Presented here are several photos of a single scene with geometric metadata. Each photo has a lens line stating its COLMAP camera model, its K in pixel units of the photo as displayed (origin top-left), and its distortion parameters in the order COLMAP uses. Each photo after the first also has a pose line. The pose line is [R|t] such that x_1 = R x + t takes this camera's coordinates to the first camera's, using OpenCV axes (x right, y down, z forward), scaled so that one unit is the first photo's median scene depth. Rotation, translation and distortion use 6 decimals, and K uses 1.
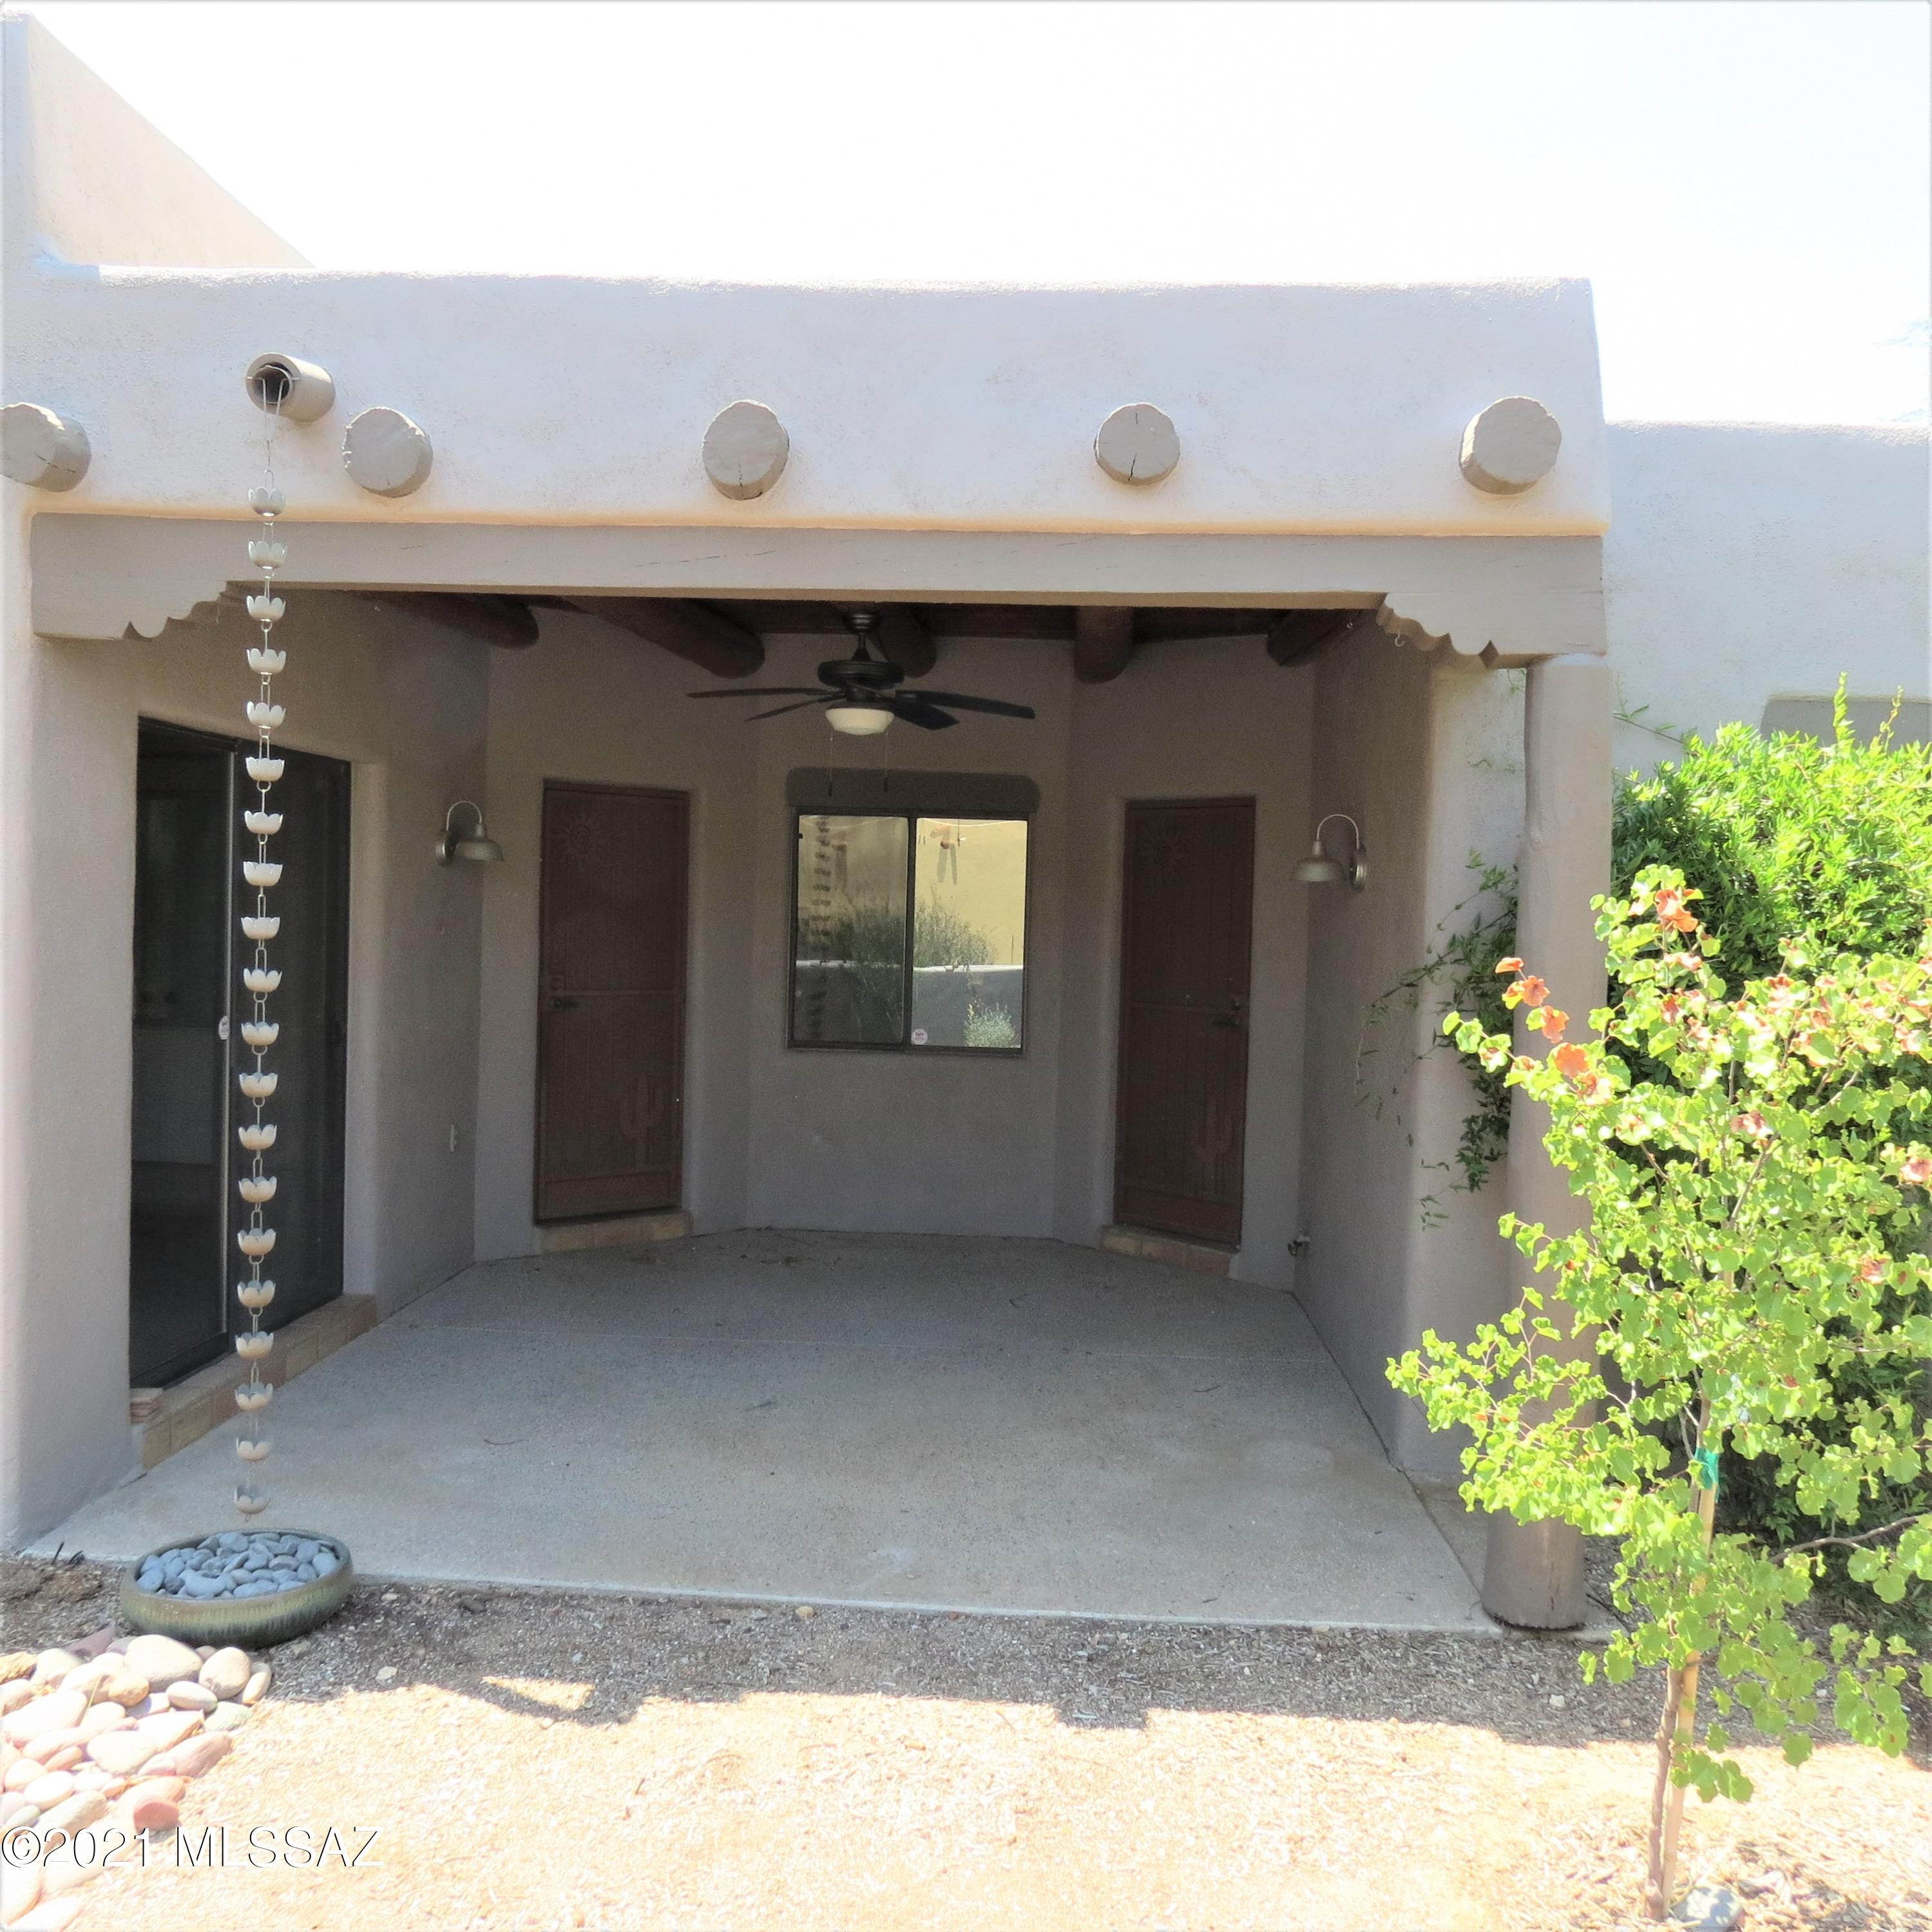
lens RADIAL K [[1842.7, 0, 966.0], [0, 1842.7, 966.0], [0, 0, 1]] dist [-0.030441, 0.006360]
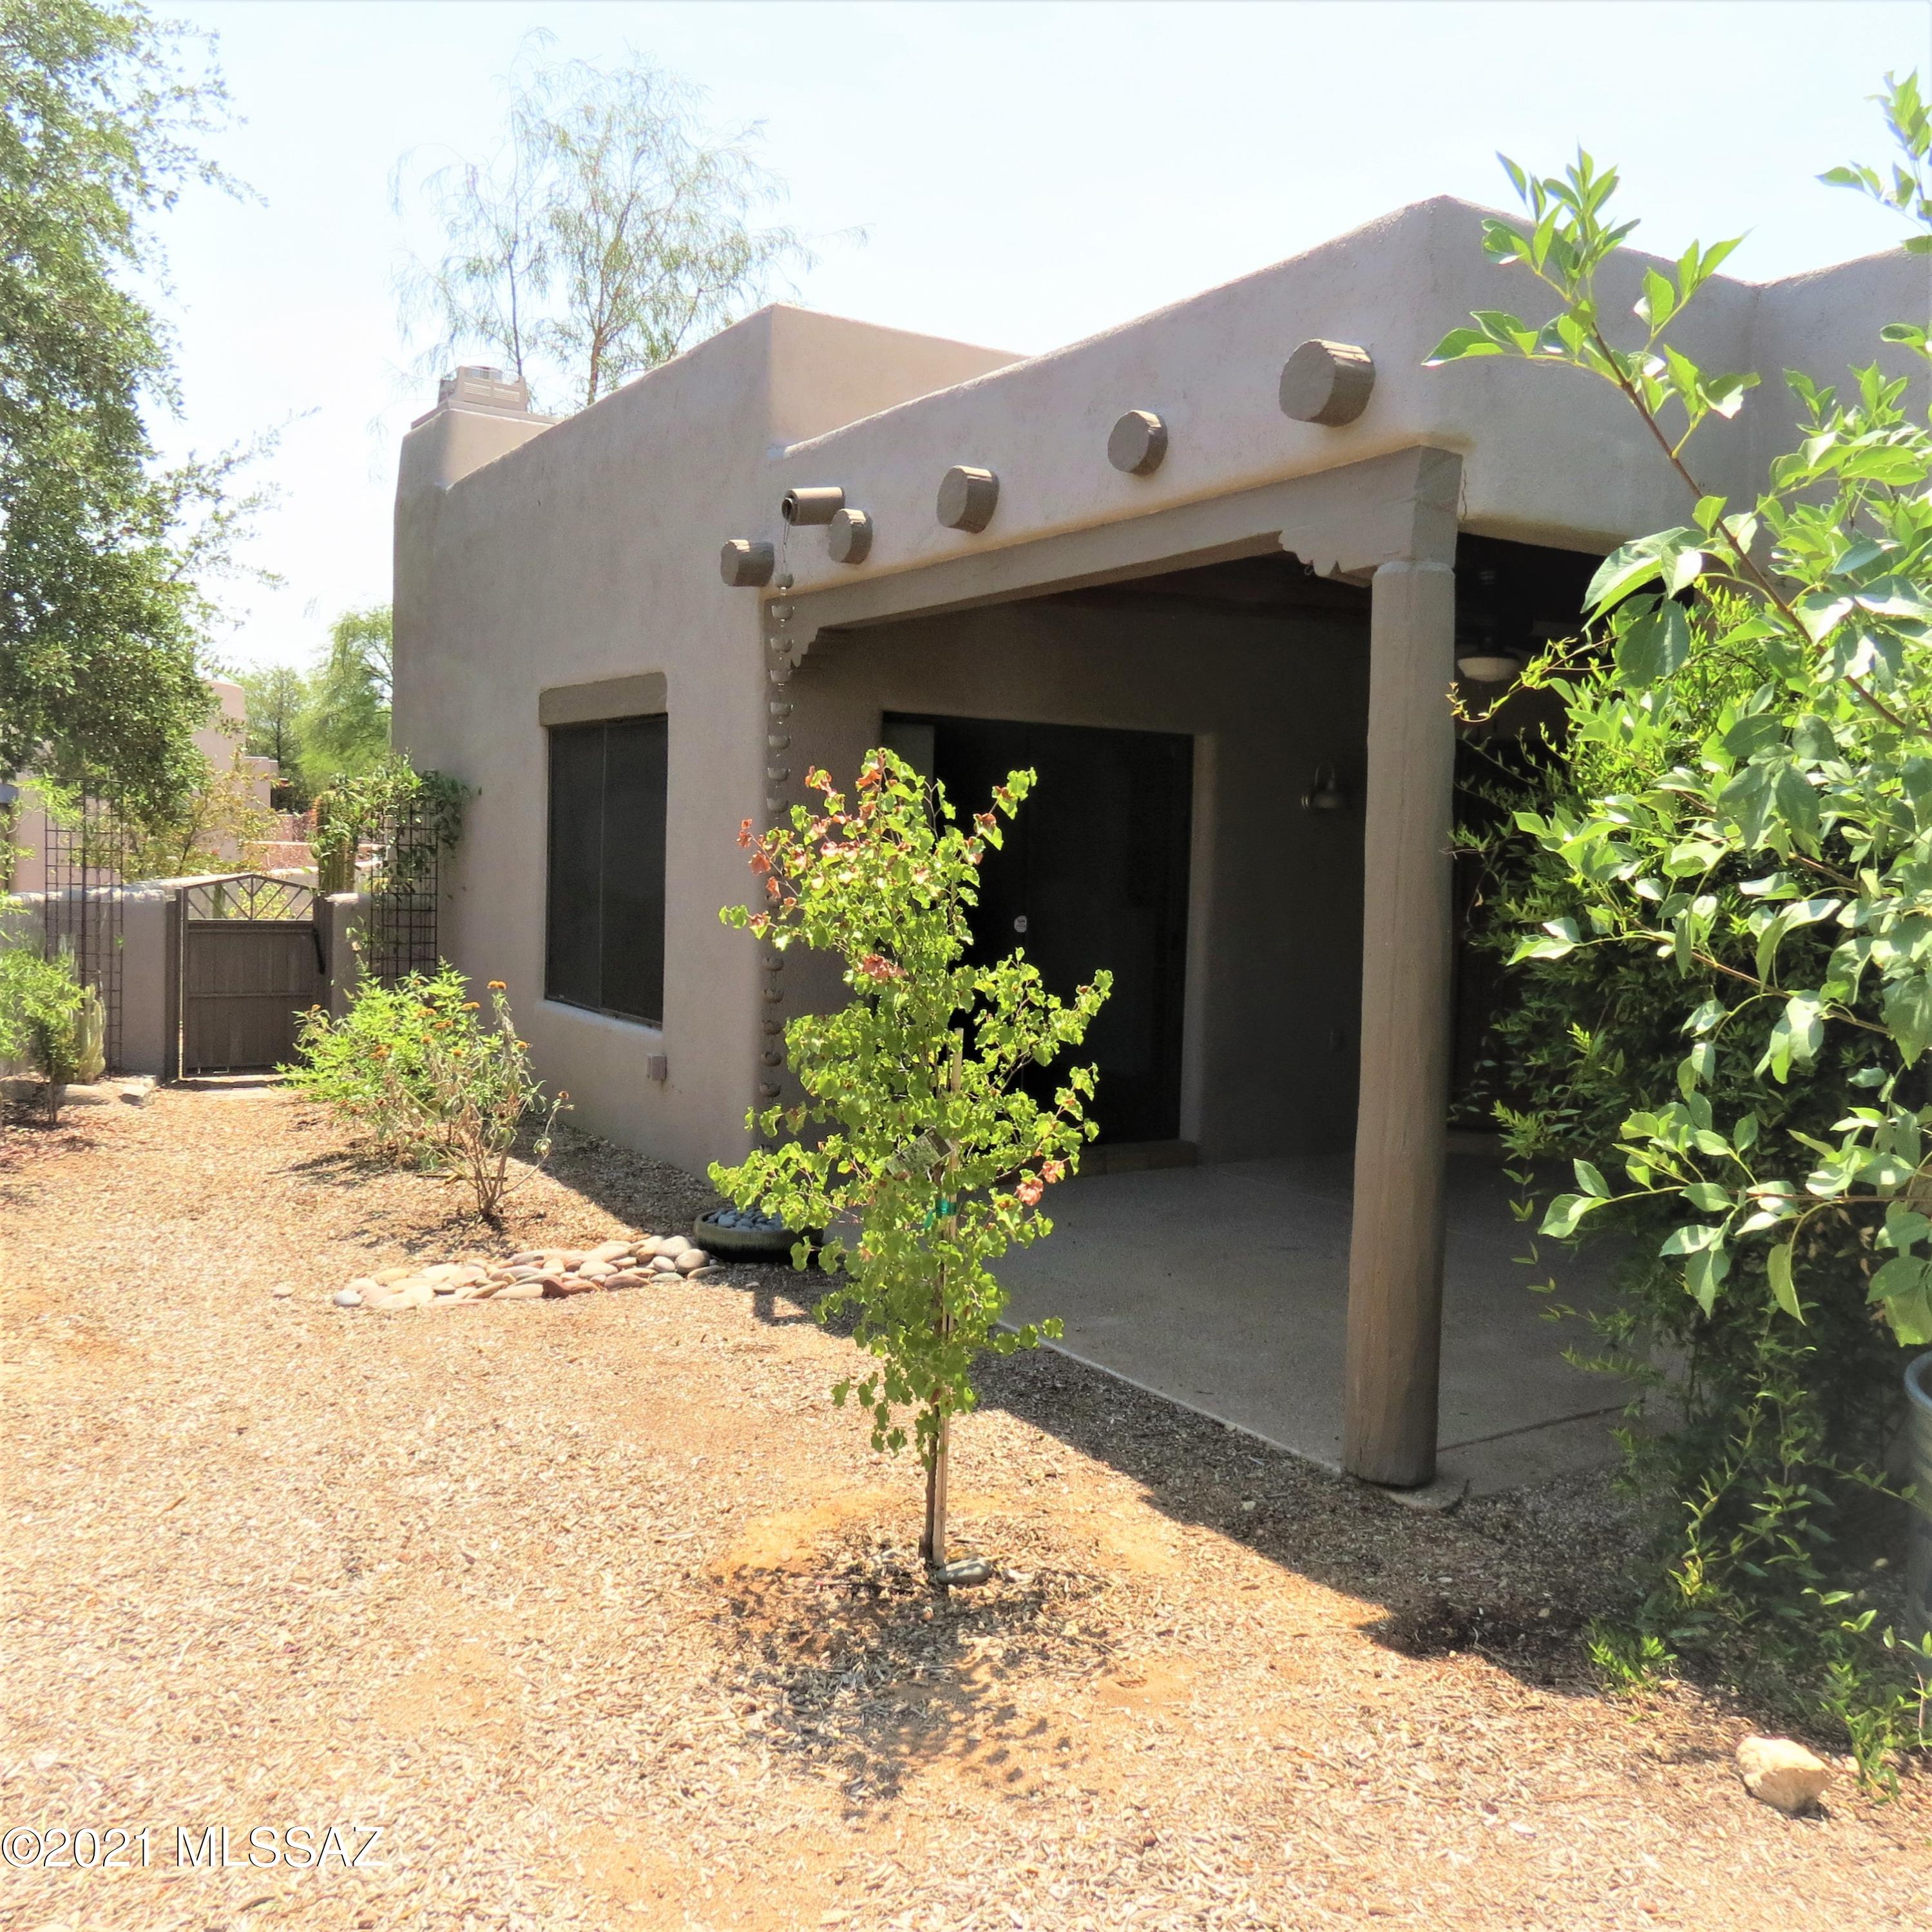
lens RADIAL K [[1842.7, 0, 966.0], [0, 1842.7, 966.0], [0, 0, 1]] dist [-0.030441, 0.006360]
pose [[0.567845, 0.047731, -0.821750, 1.073290], [-0.047955, 0.998540, 0.024862, 0.048265], [0.821737, 0.025289, 0.569305, 0.194339]]
